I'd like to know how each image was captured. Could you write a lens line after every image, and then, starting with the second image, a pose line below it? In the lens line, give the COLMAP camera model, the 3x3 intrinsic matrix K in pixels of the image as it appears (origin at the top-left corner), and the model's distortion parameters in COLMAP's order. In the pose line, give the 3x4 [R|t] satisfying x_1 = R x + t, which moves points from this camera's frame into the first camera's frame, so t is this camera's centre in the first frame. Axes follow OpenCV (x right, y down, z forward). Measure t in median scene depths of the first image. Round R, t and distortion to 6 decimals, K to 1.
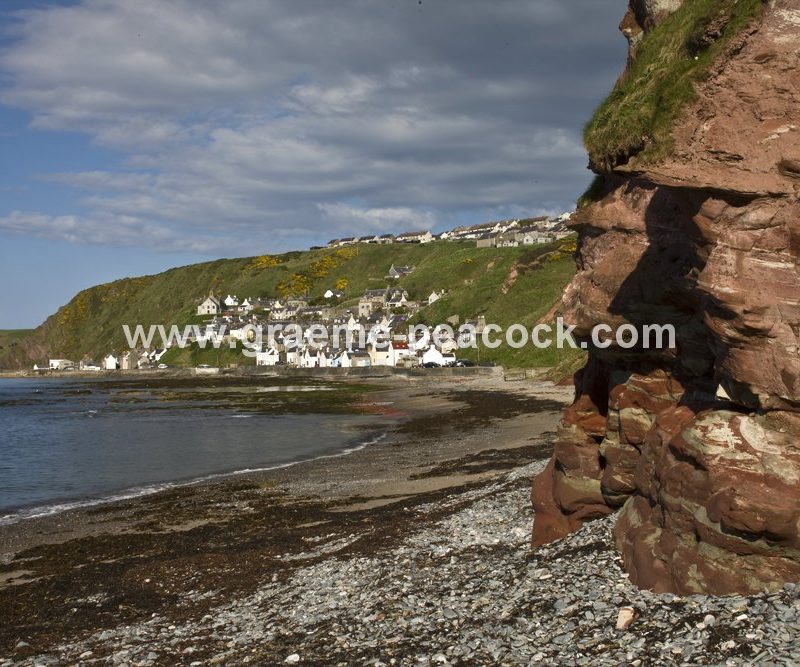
lens RADIAL K [[1365.2, 0, 400.5], [0, 1365.2, 376.6], [0, 0, 1]] dist [-0.047003, 0.023717]
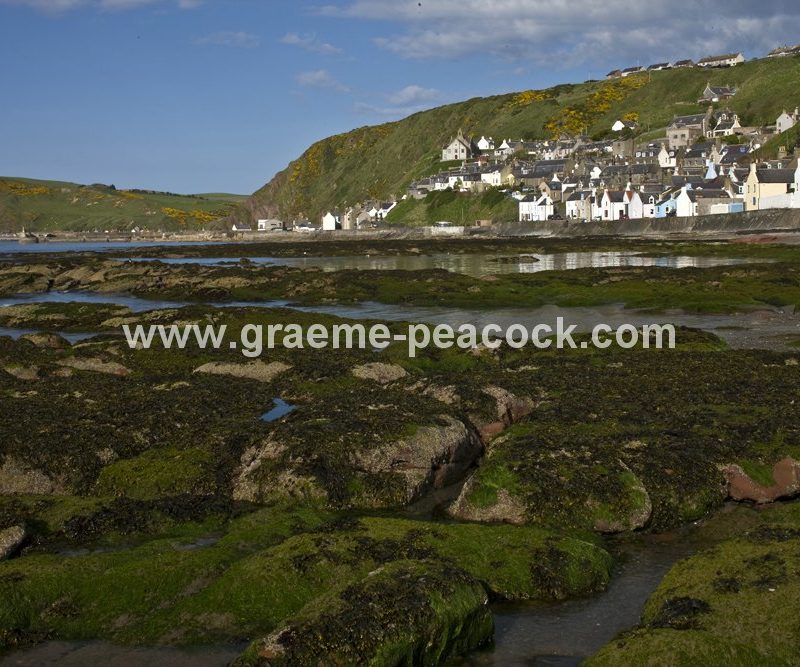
lens RADIAL K [[1314.1, 0, 400.1], [0, 1314.1, 262.4], [0, 0, 1]] dist [-0.034714, -0.027437]
pose [[0.981340, 0.002514, -0.192267, -0.040628], [0.000002, 0.999914, 0.013088, 0.003485], [0.192283, -0.012844, 0.981255, 0.372117]]
